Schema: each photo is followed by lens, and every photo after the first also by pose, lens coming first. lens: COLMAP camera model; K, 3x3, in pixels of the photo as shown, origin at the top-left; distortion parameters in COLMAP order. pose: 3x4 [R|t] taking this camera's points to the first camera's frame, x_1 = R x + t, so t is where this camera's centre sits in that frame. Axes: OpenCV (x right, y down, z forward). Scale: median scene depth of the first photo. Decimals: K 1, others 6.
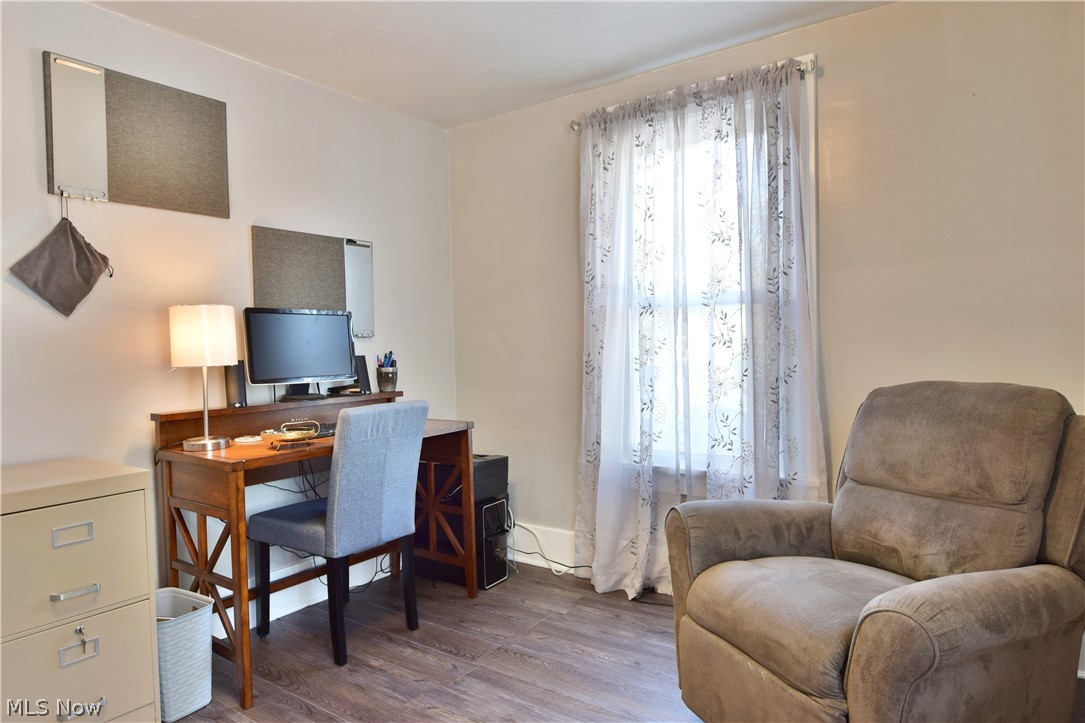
lens RADIAL K [[662.9, 0, 545.8], [0, 662.9, 363.7], [0, 0, 1]] dist [-0.009186, -0.005933]
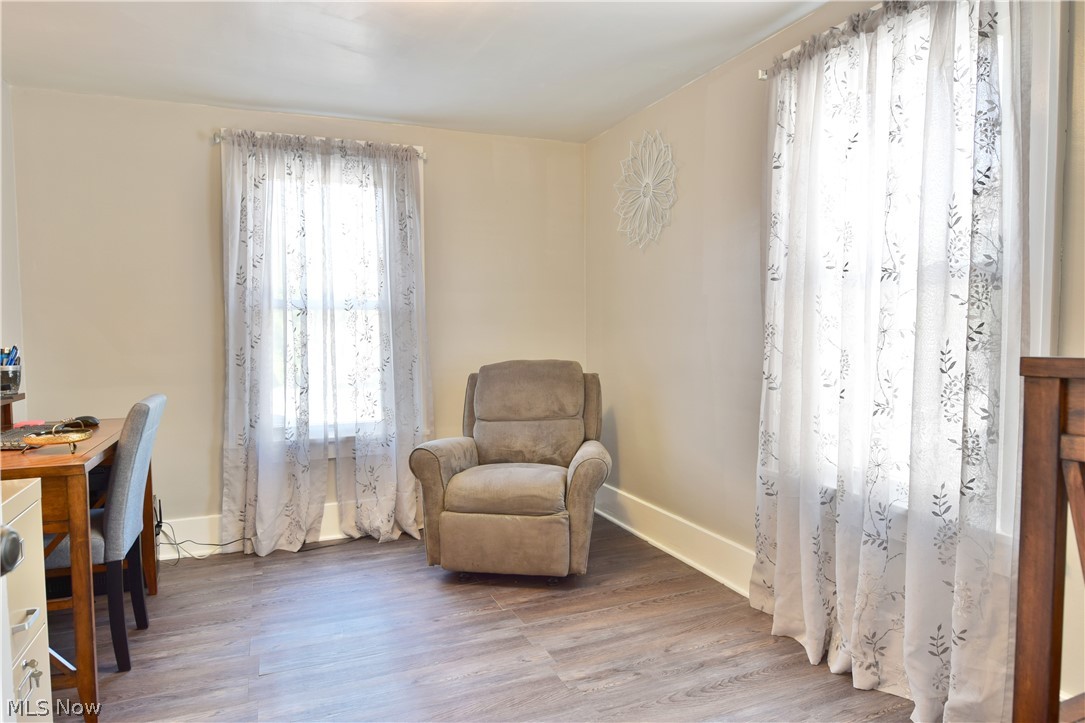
lens RADIAL K [[662.9, 0, 545.8], [0, 662.9, 363.7], [0, 0, 1]] dist [-0.009186, -0.005933]
pose [[0.528627, -0.025054, 0.848484, -0.681993], [0.023890, 0.999607, 0.014632, 0.008329], [-0.848518, 0.012535, 0.529018, -0.027369]]
